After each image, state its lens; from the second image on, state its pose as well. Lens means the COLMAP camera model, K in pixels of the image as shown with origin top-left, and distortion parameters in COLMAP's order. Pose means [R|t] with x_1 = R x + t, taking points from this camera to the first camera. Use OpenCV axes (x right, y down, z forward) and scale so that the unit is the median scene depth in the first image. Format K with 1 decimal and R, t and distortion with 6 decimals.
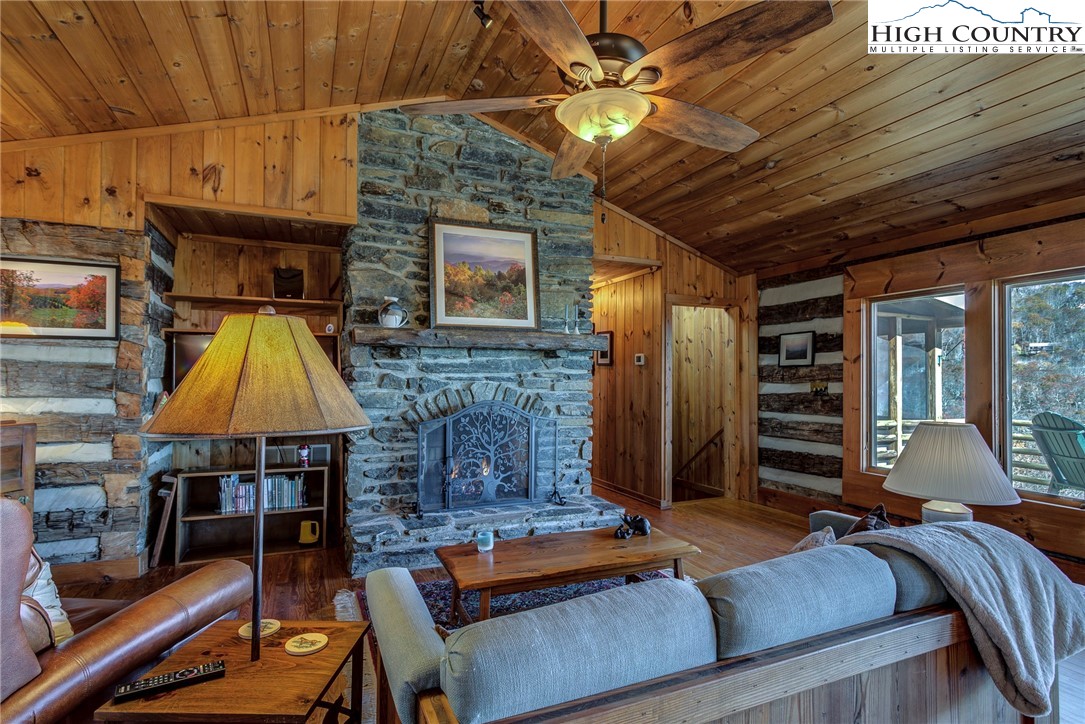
lens RADIAL K [[528.4, 0, 548.2], [0, 528.4, 370.4], [0, 0, 1]] dist [0.006226, 0.001439]
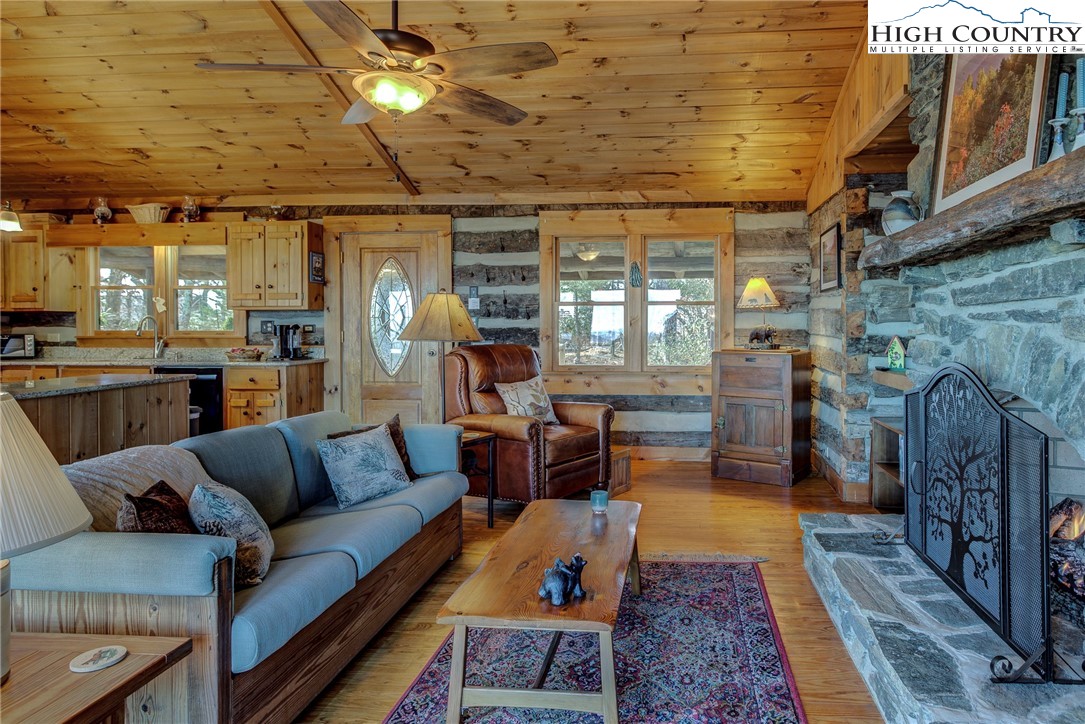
lens RADIAL K [[646.3, 0, 587.2], [0, 646.3, 332.1], [0, 0, 1]] dist [0.000503, 0.004200]
pose [[-0.511057, 0.002948, -0.859542, 0.545803], [0.008622, 0.999961, -0.001696, 0.028931], [0.859503, -0.008278, -0.511063, 1.025881]]
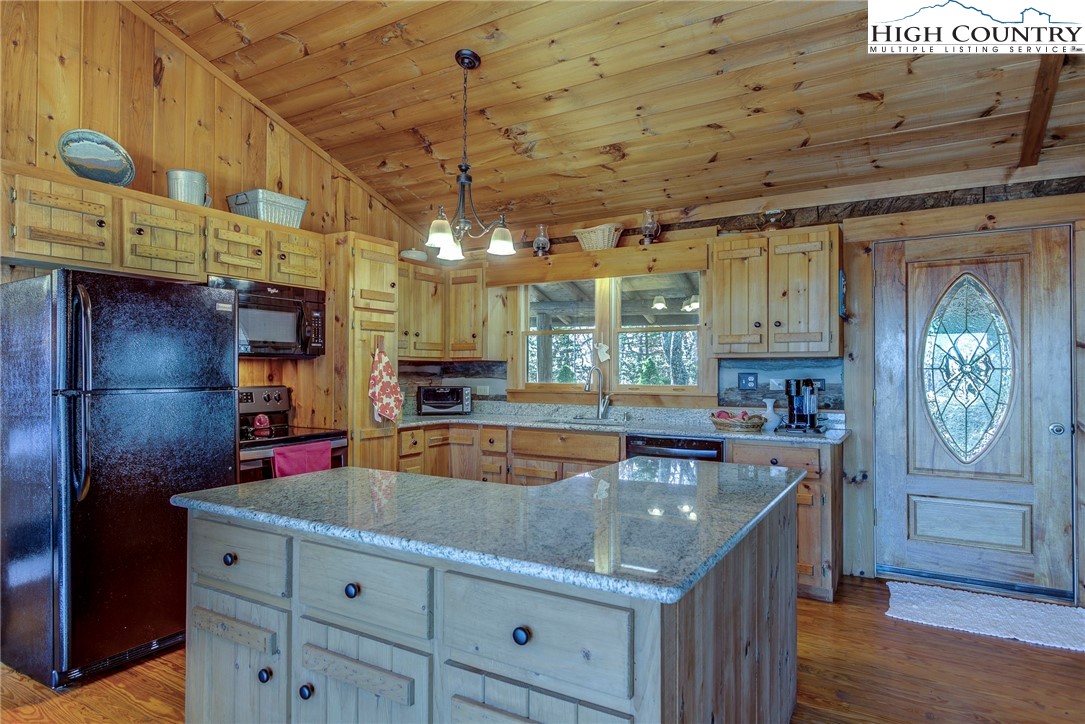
lens RADIAL K [[602.6, 0, 541.0], [0, 602.6, 367.2], [0, 0, 1]] dist [0.003686, 0.002808]
pose [[-0.821525, -0.015739, -0.569955, 0.493197], [-0.002804, 0.999718, -0.023564, 0.007610], [0.570165, -0.017760, -0.821338, 0.213436]]
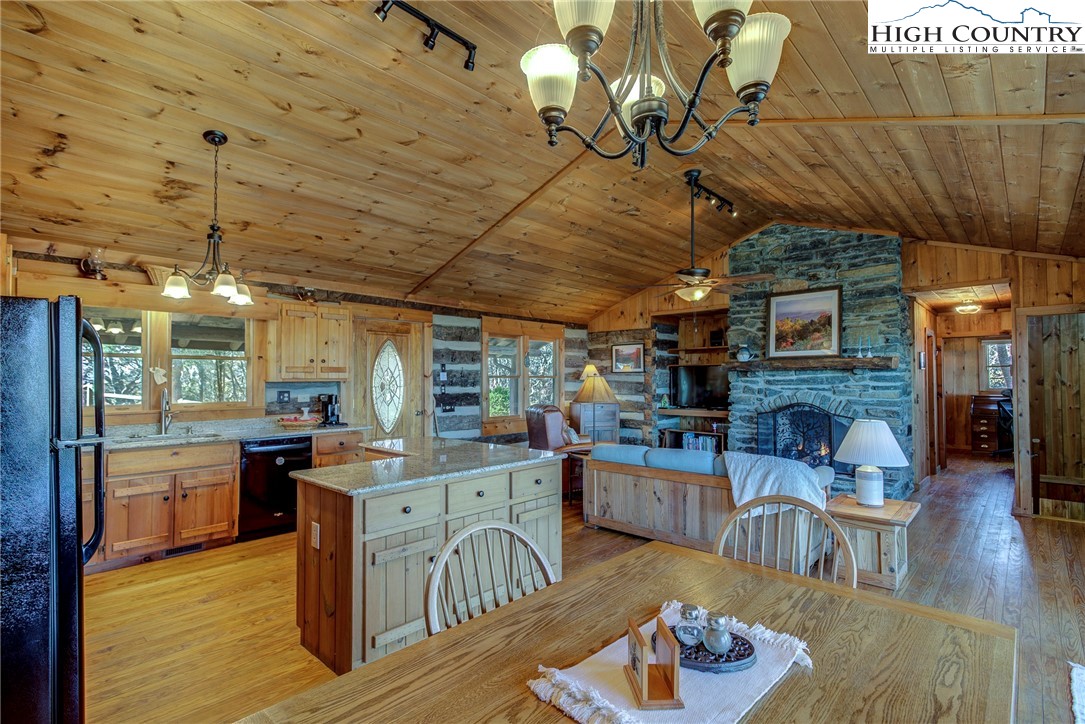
lens RADIAL K [[528.4, 0, 516.0], [0, 528.4, 366.6], [0, 0, 1]] dist [0.006226, 0.001439]
pose [[0.343823, -0.029581, -0.938569, 1.096398], [0.017698, 0.999530, -0.025019, -0.027163], [0.938868, -0.008009, 0.344185, -0.358353]]
